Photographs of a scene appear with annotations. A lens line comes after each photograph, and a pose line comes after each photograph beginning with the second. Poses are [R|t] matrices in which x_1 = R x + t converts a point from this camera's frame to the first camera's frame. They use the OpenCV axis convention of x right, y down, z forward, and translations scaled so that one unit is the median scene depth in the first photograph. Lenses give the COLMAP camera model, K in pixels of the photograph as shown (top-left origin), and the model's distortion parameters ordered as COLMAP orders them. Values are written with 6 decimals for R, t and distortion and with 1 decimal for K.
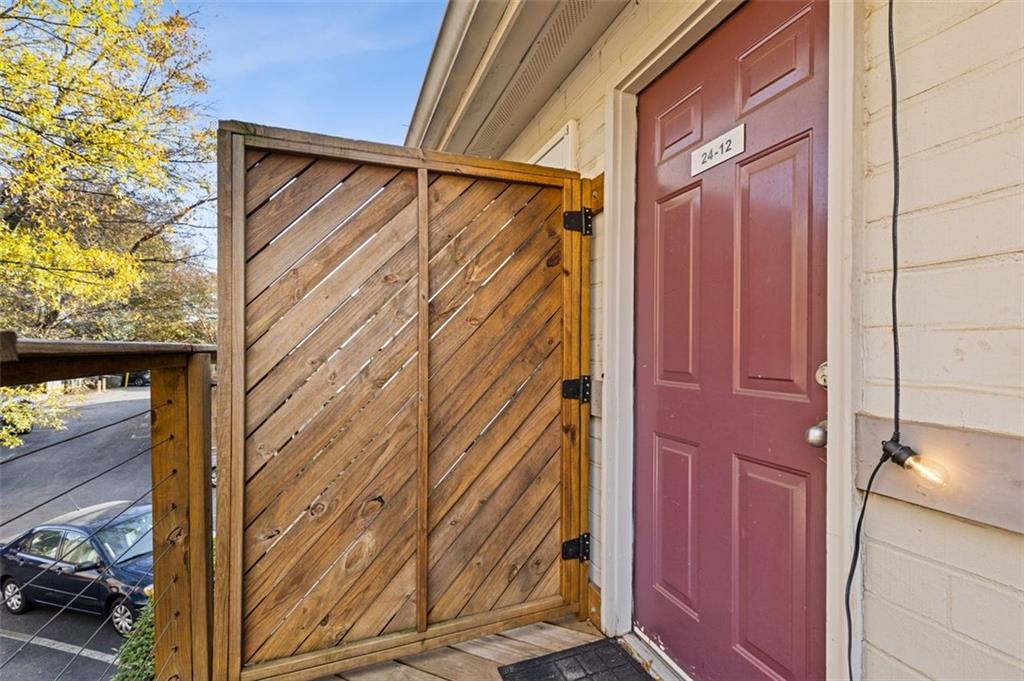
lens RADIAL K [[457.3, 0, 515.0], [0, 457.3, 346.8], [0, 0, 1]] dist [0.002348, 0.000291]
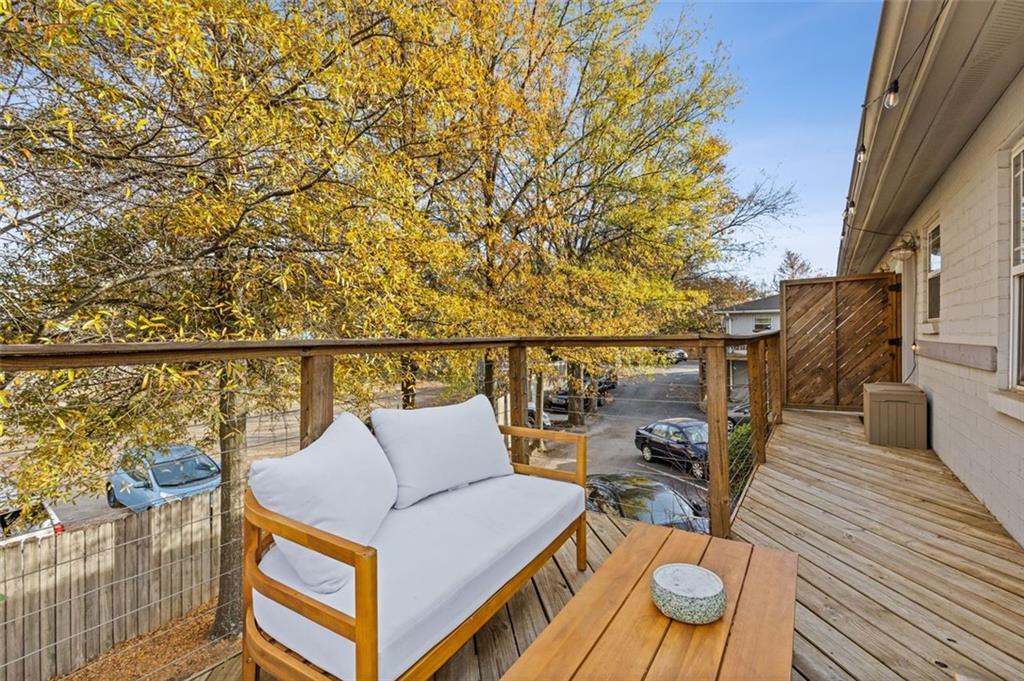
lens RADIAL K [[457.3, 0, 514.4], [0, 457.3, 340.3], [0, 0, 1]] dist [0.002348, 0.000291]
pose [[0.574215, -0.010057, -0.818643, 1.316972], [0.019426, 0.999810, 0.001343, 0.028529], [0.818474, -0.016675, 0.574301, -3.193169]]
